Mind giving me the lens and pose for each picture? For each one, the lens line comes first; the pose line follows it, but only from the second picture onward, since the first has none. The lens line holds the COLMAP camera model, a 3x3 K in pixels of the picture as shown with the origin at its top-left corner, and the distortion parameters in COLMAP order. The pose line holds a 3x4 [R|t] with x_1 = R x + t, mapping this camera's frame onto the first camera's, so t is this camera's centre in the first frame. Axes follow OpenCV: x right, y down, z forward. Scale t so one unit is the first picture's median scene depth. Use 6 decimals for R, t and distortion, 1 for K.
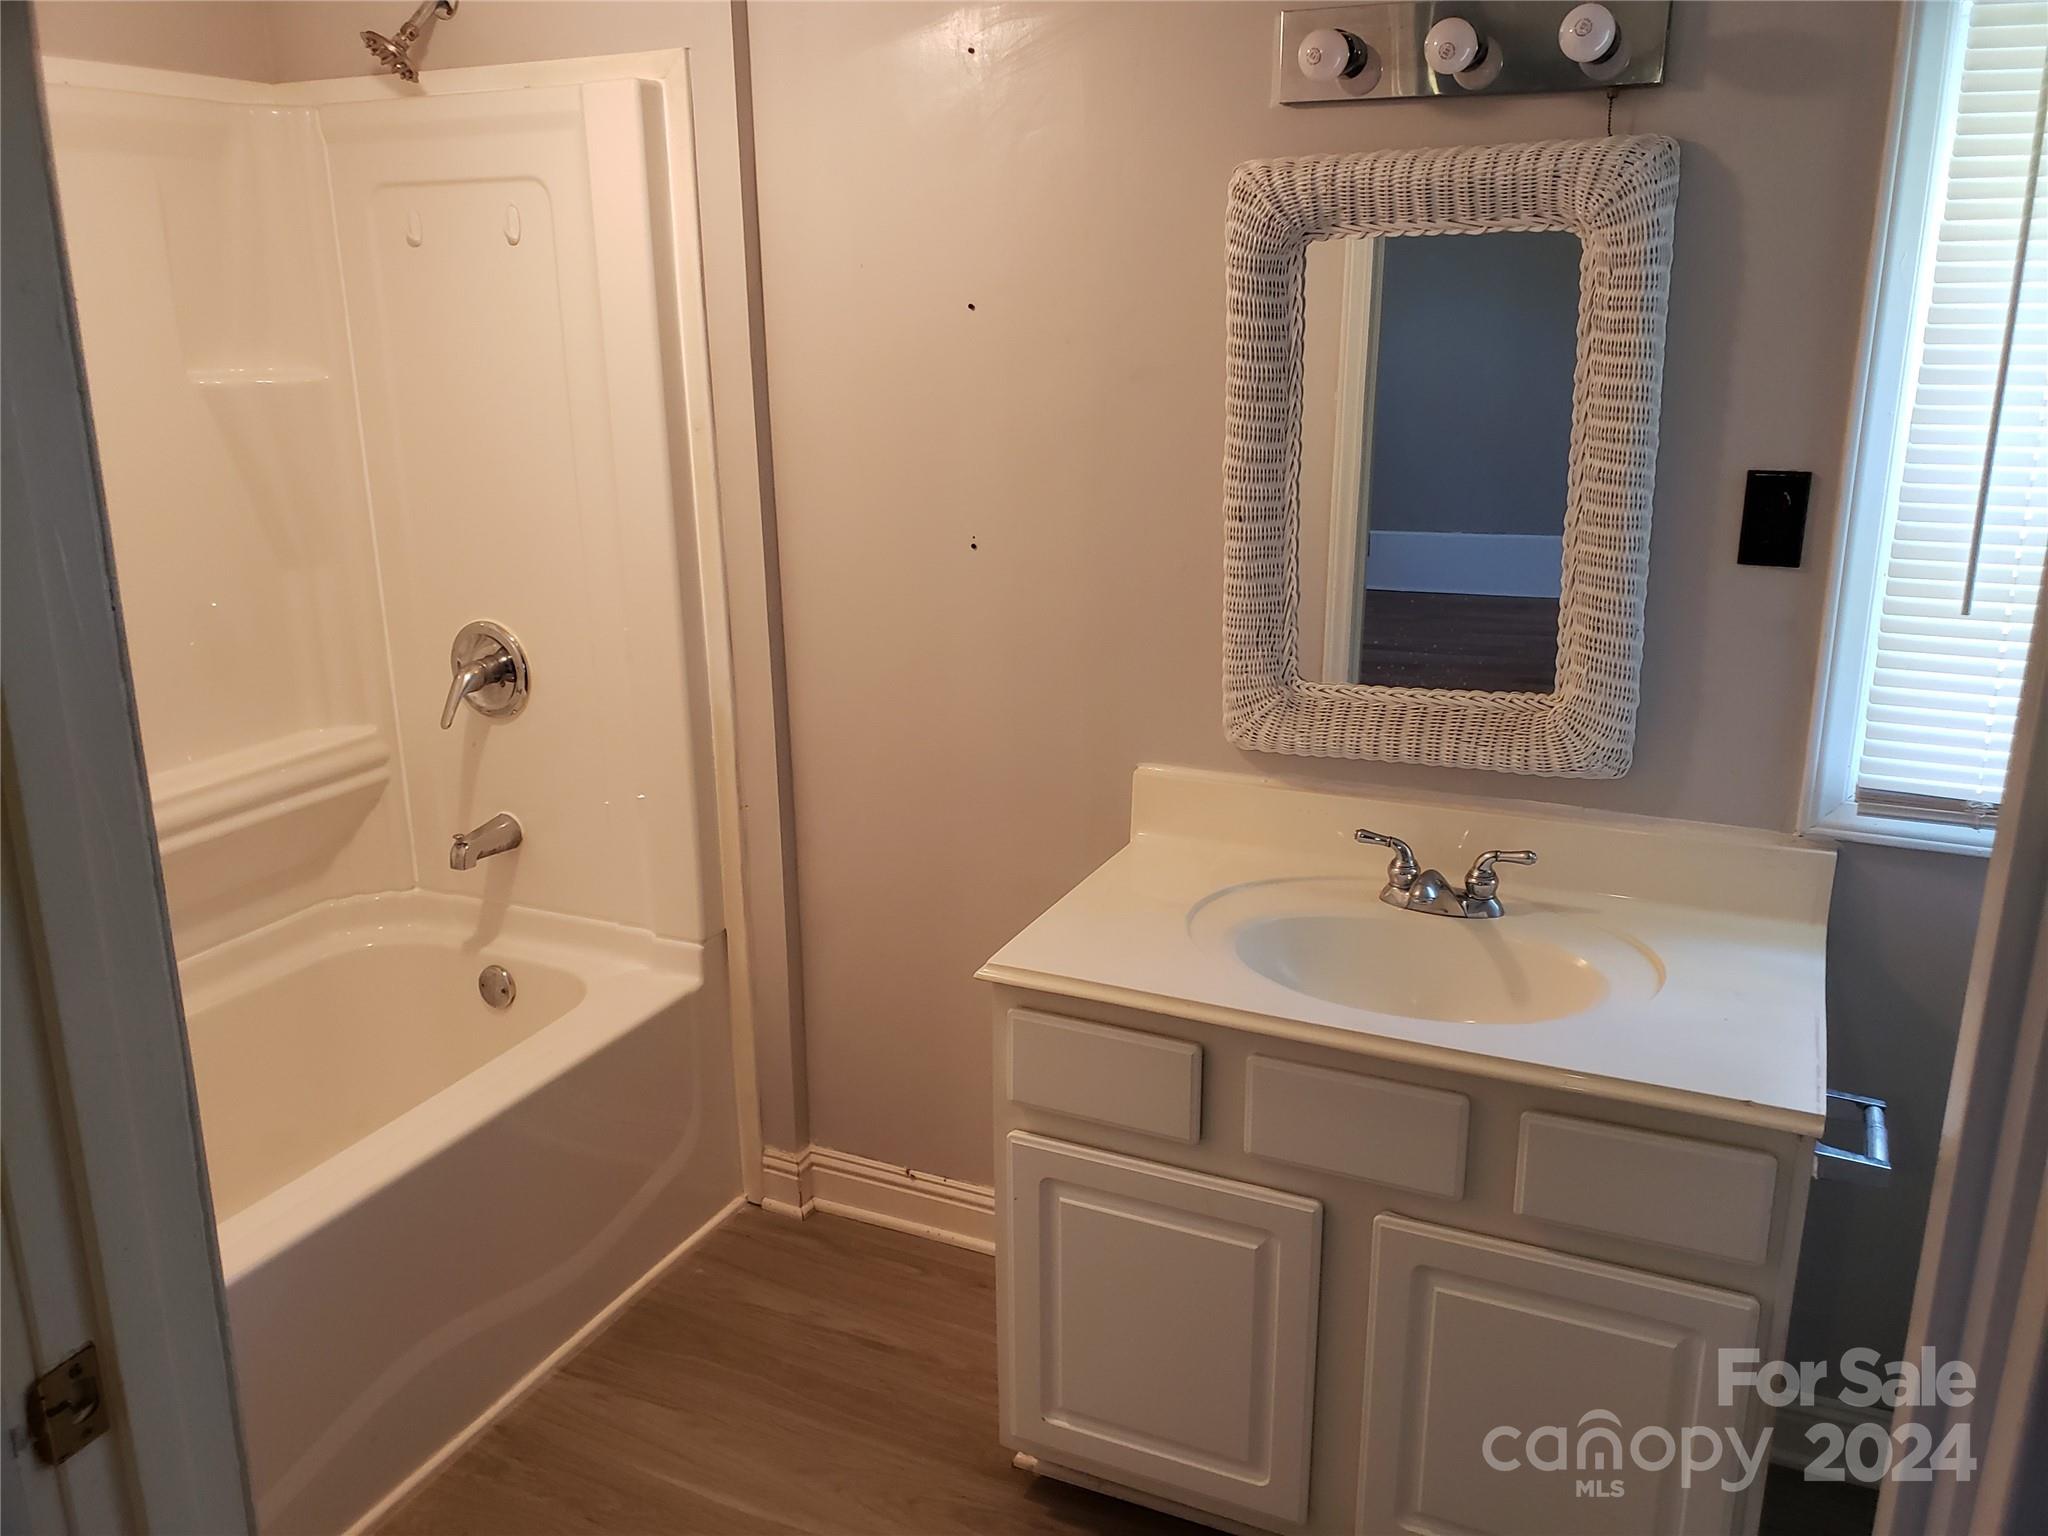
lens RADIAL K [[1597.8, 0, 1039.4], [0, 1597.8, 775.1], [0, 0, 1]] dist [0.020345, -0.017727]
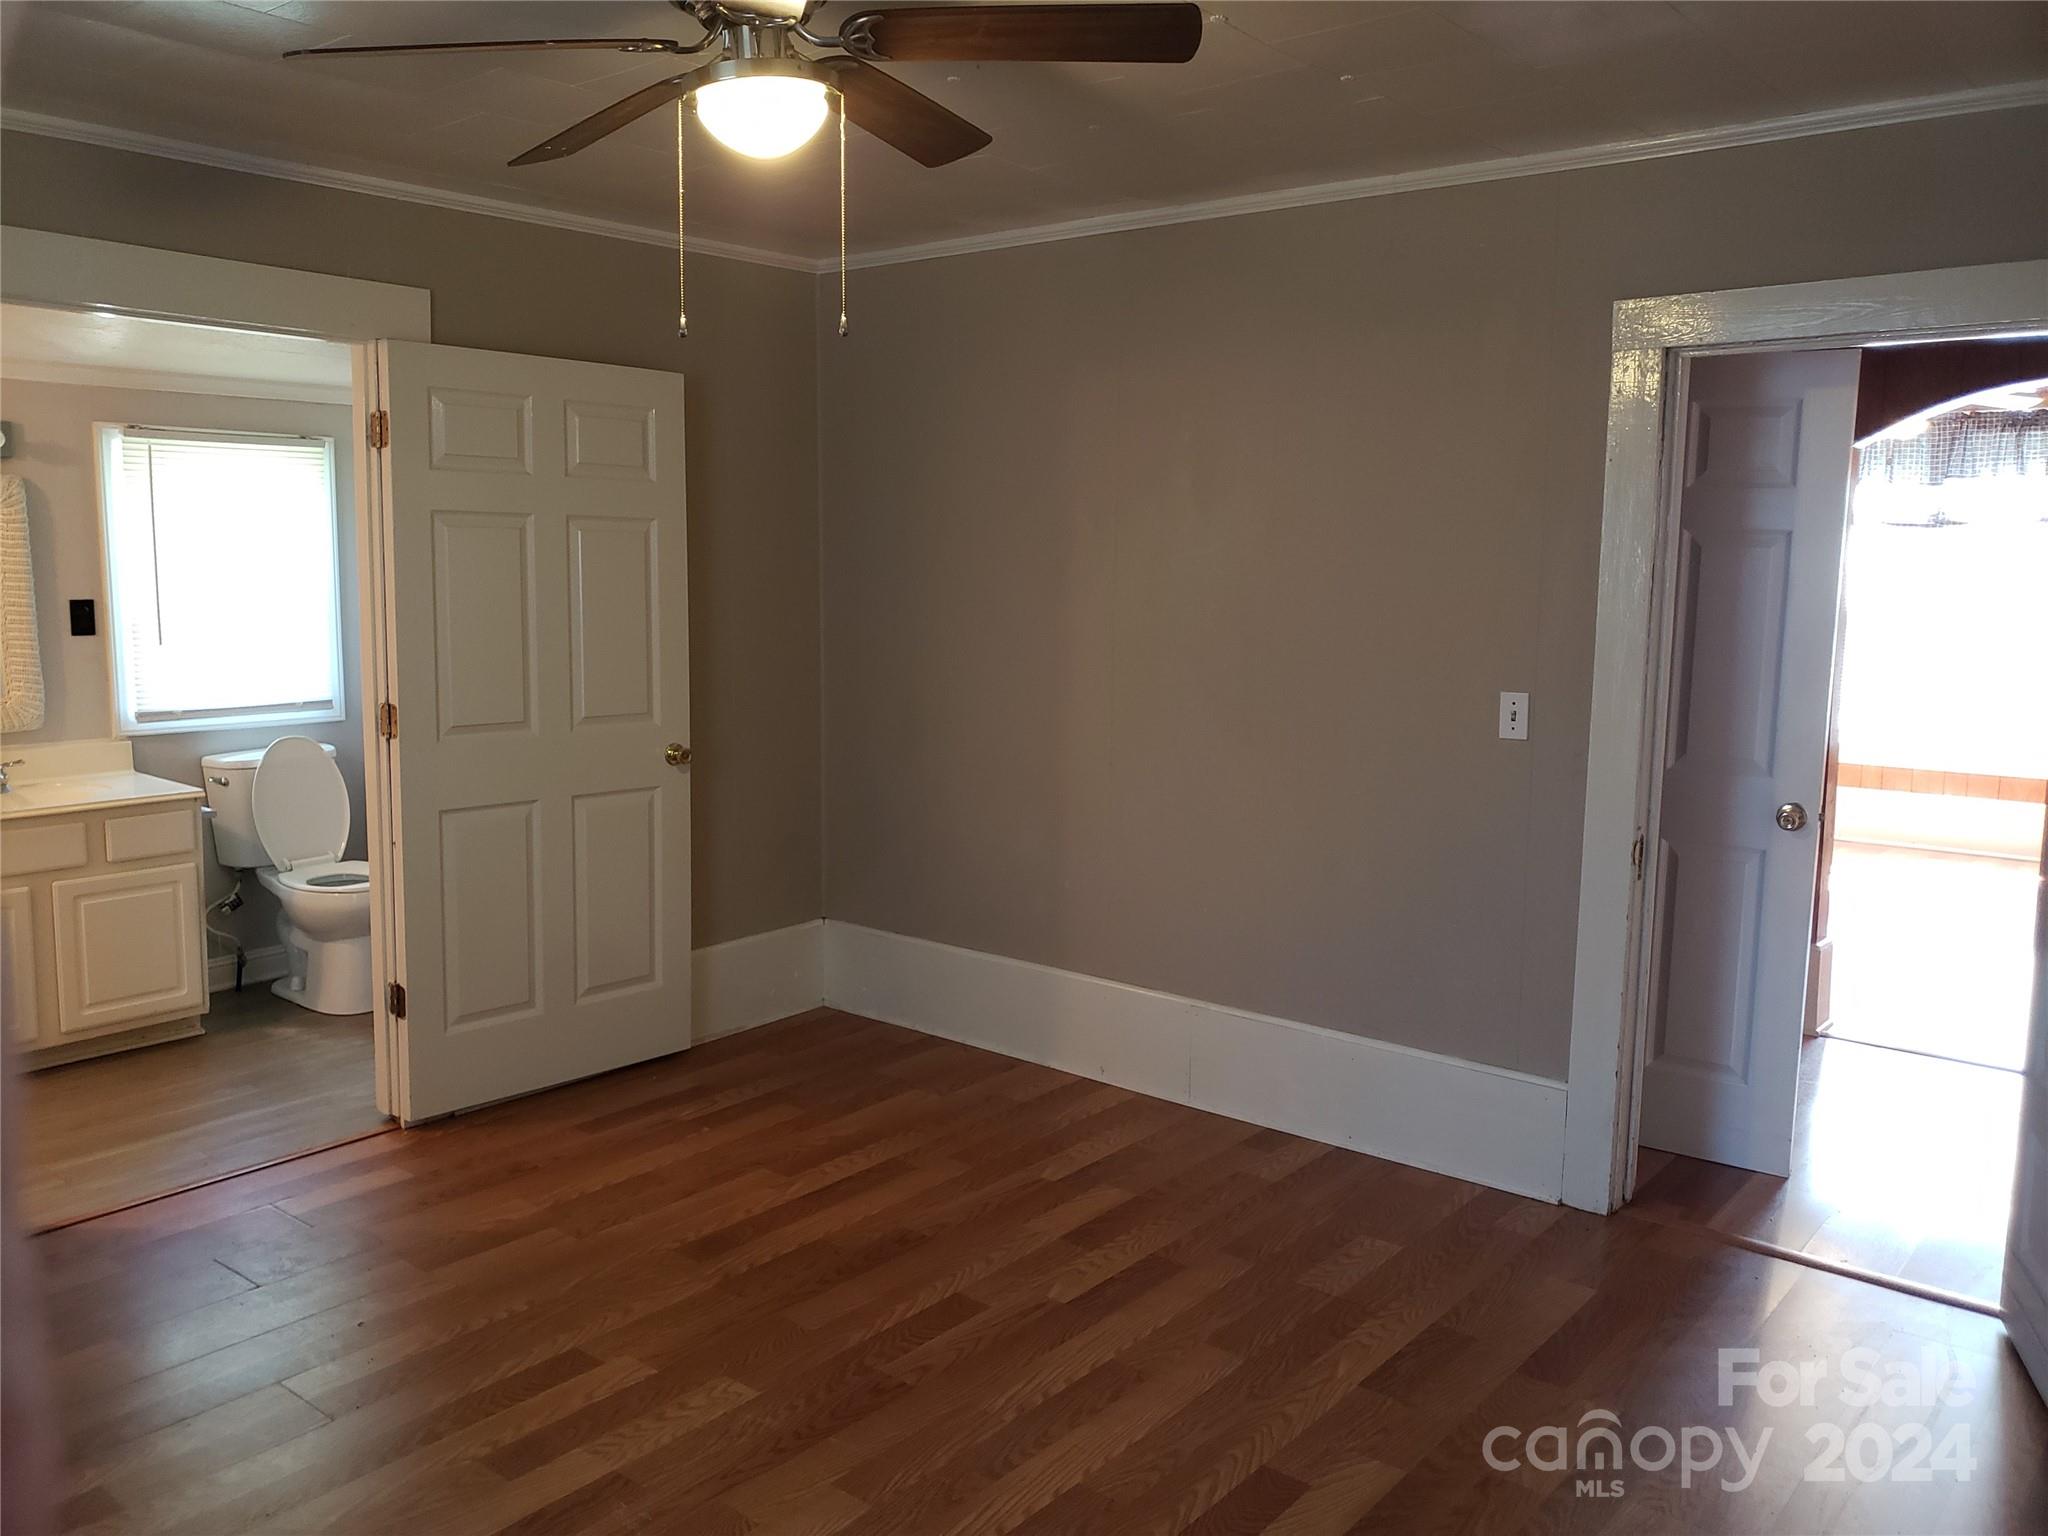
lens RADIAL K [[1597.8, 0, 1019.4], [0, 1597.8, 767.3], [0, 0, 1]] dist [0.020345, -0.017727]
pose [[0.263423, -0.129559, 0.955941, -1.422233], [0.255351, 0.964959, 0.060416, 0.262228], [-0.930271, 0.228186, 0.287276, -0.954944]]
